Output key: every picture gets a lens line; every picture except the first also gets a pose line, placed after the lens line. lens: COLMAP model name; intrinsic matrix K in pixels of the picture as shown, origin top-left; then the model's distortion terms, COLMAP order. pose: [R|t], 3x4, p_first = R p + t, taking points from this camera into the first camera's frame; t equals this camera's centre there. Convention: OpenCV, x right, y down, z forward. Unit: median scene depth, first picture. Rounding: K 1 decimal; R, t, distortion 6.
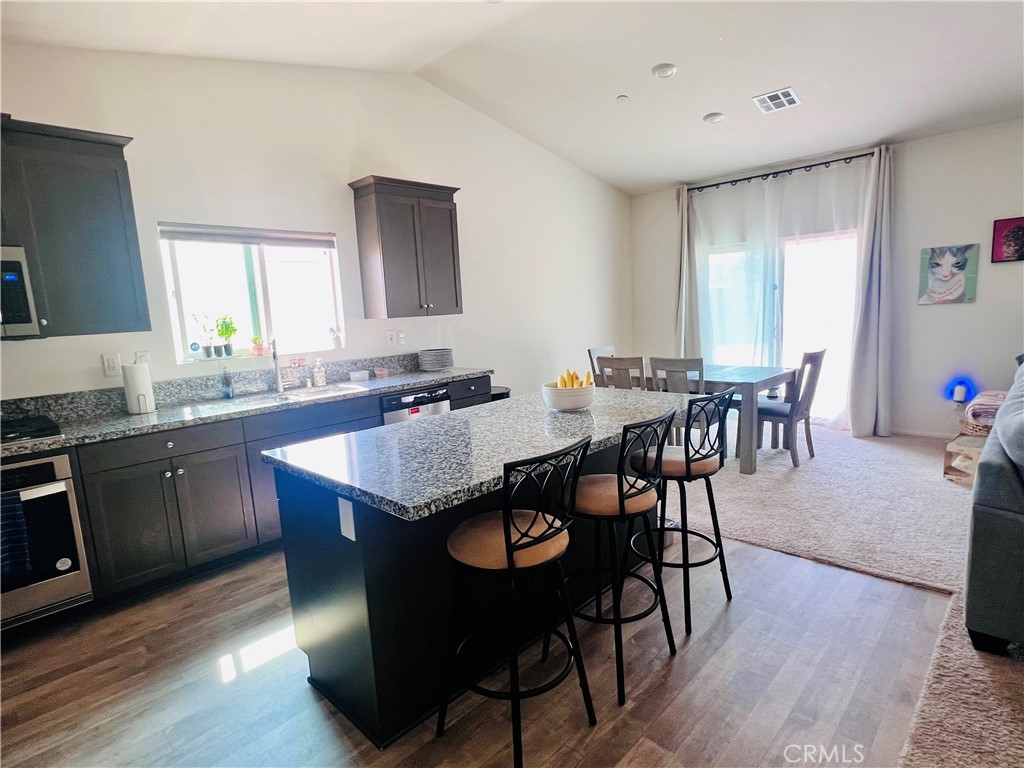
lens RADIAL K [[543.3, 0, 515.0], [0, 543.3, 401.0], [0, 0, 1]] dist [-0.004759, 0.000945]
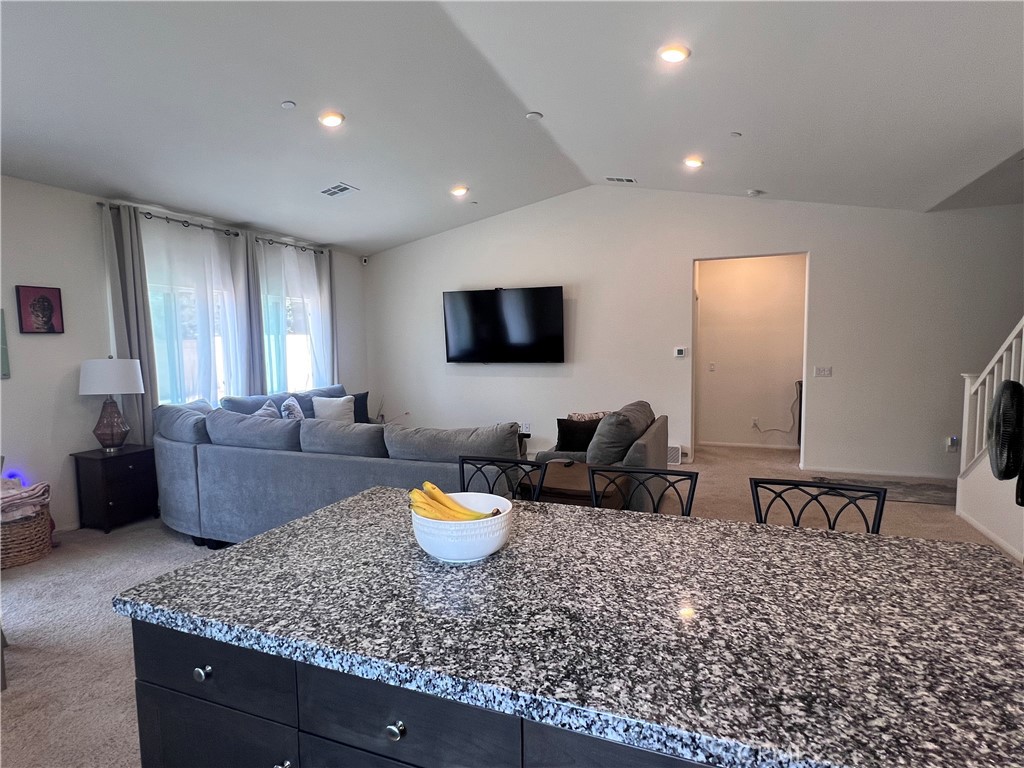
lens RADIAL K [[543.3, 0, 515.5], [0, 543.3, 386.9], [0, 0, 1]] dist [-0.004759, 0.000945]
pose [[-0.374865, -0.022439, 0.926808, -0.271220], [0.194823, 0.975477, 0.102417, -0.124482], [-0.906378, 0.218955, -0.361300, 0.727834]]
